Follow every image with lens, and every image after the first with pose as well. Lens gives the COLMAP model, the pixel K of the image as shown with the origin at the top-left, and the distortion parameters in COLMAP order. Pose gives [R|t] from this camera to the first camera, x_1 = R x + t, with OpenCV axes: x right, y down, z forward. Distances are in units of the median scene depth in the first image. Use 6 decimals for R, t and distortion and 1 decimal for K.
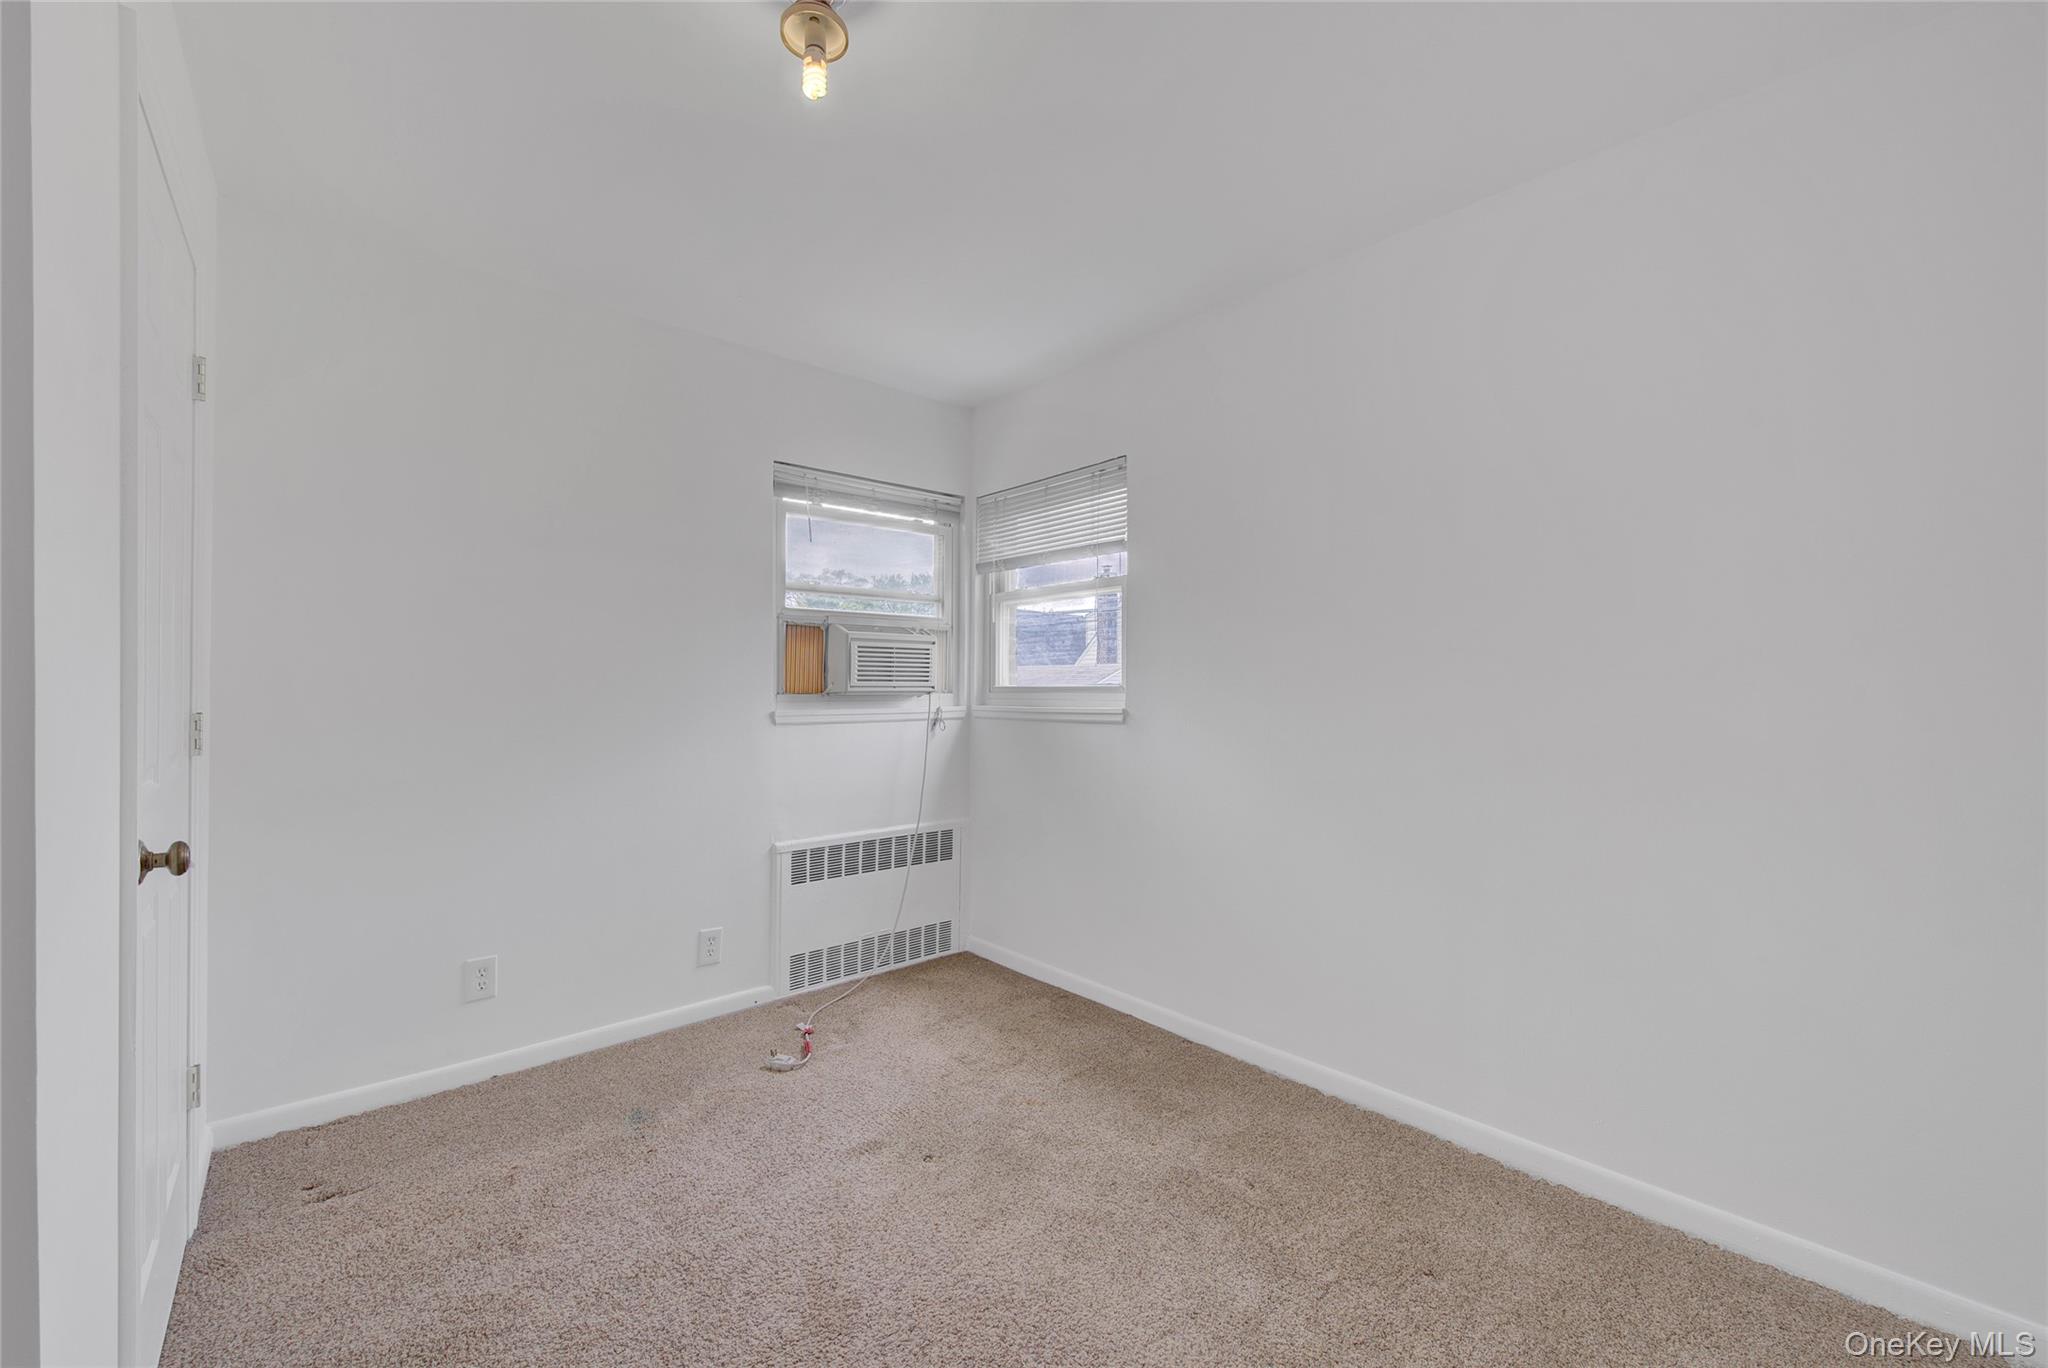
lens RADIAL K [[811.9, 0, 1030.6], [0, 811.9, 687.7], [0, 0, 1]] dist [-0.017460, -0.001727]
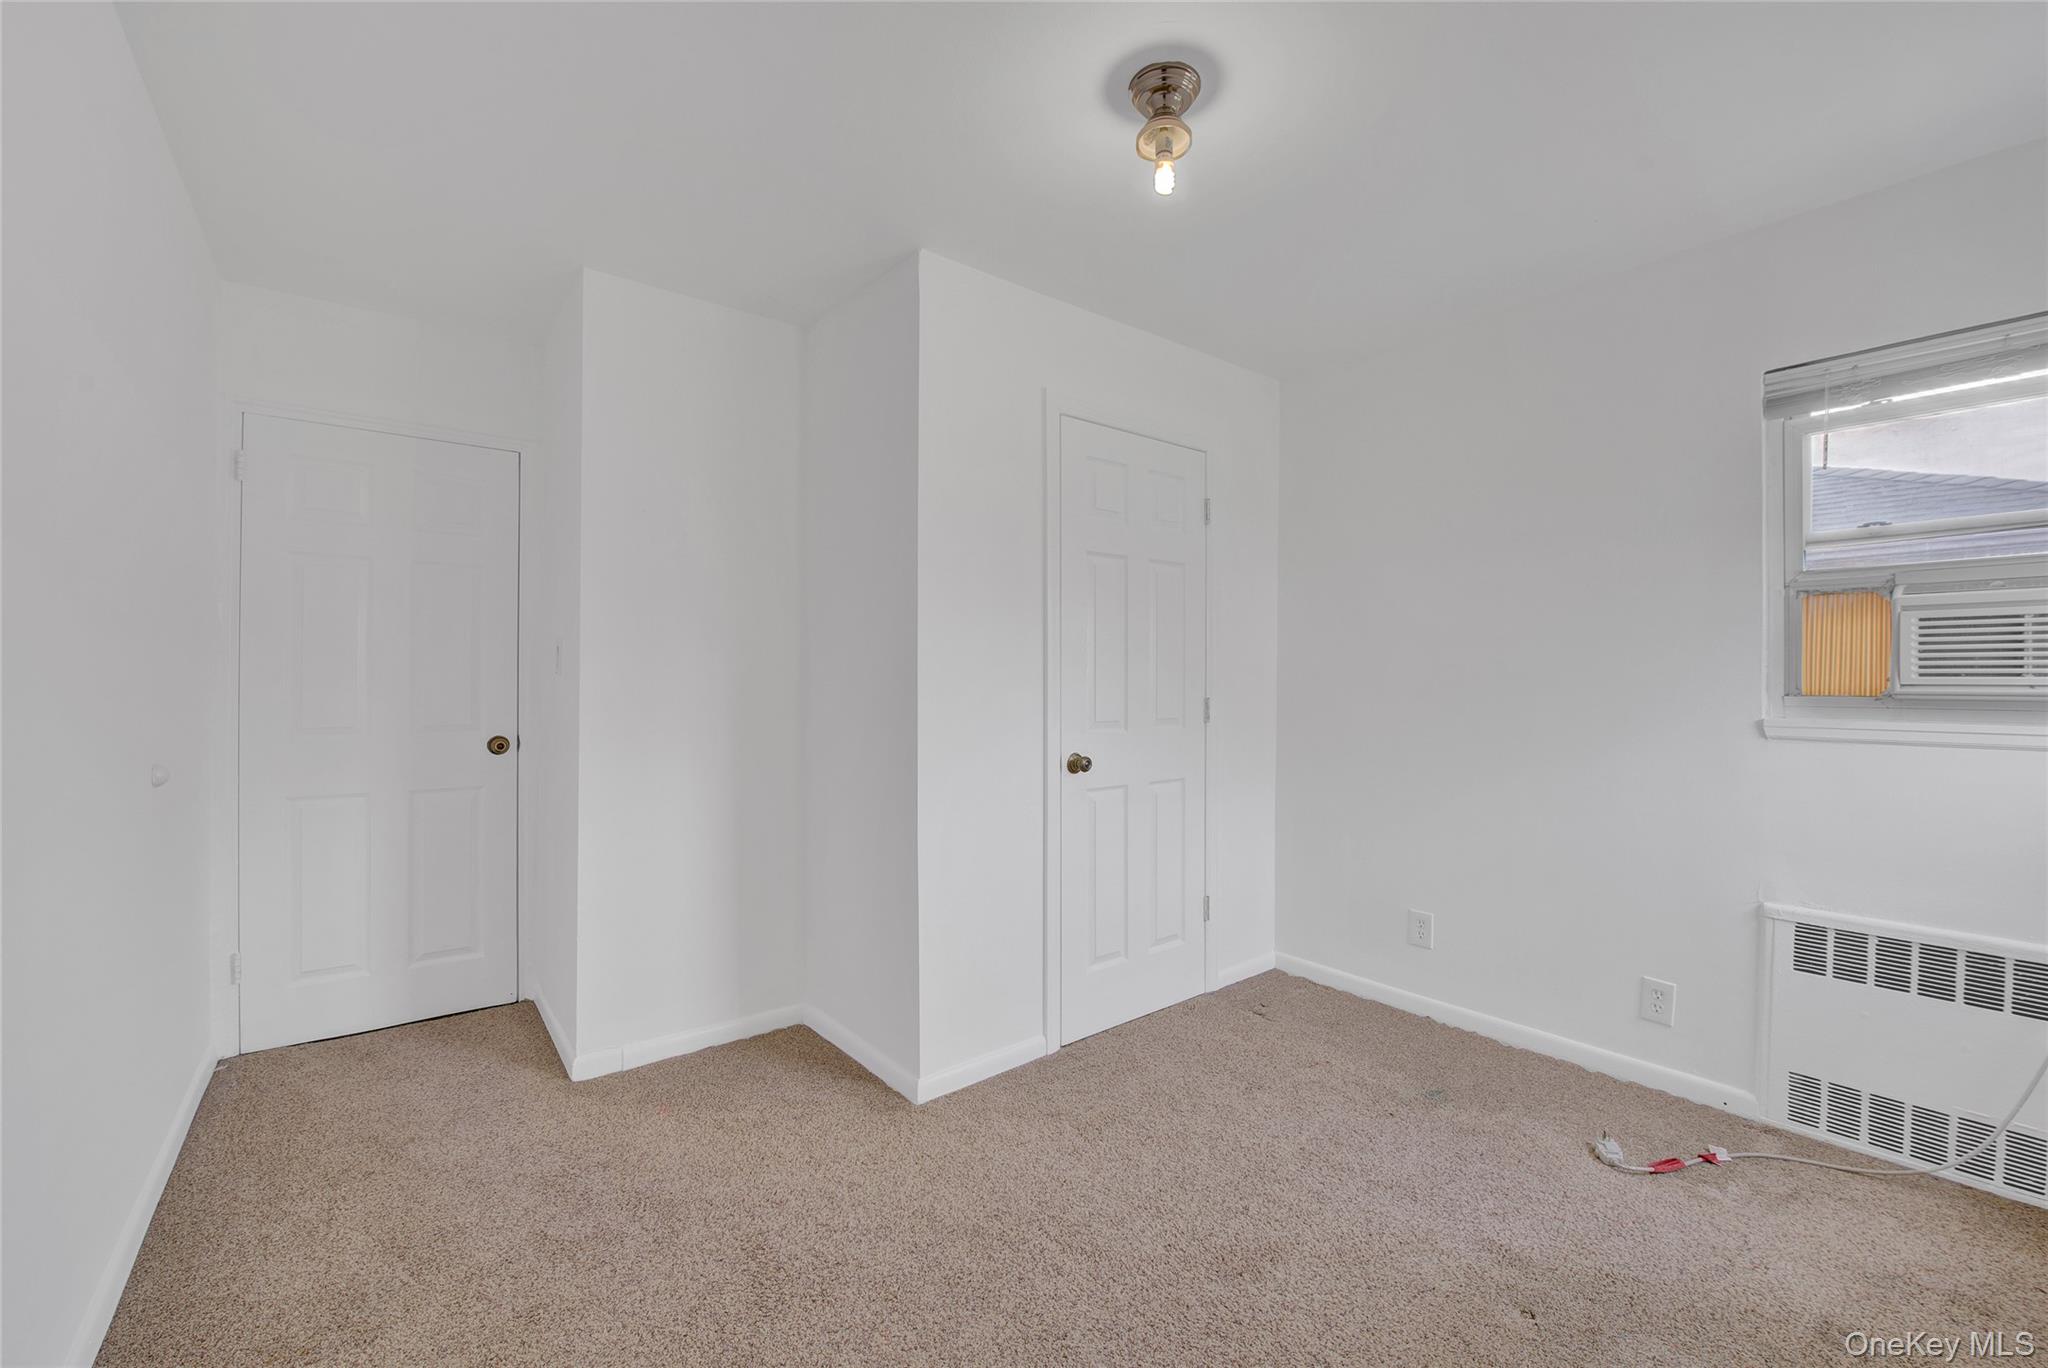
lens RADIAL K [[811.9, 0, 1033.8], [0, 811.9, 673.0], [0, 0, 1]] dist [-0.017460, -0.001727]
pose [[-0.059568, -0.010573, -0.998168, 0.432901], [-0.001386, 0.999944, -0.010509, -0.003474], [0.998223, 0.000757, -0.059579, 0.392878]]
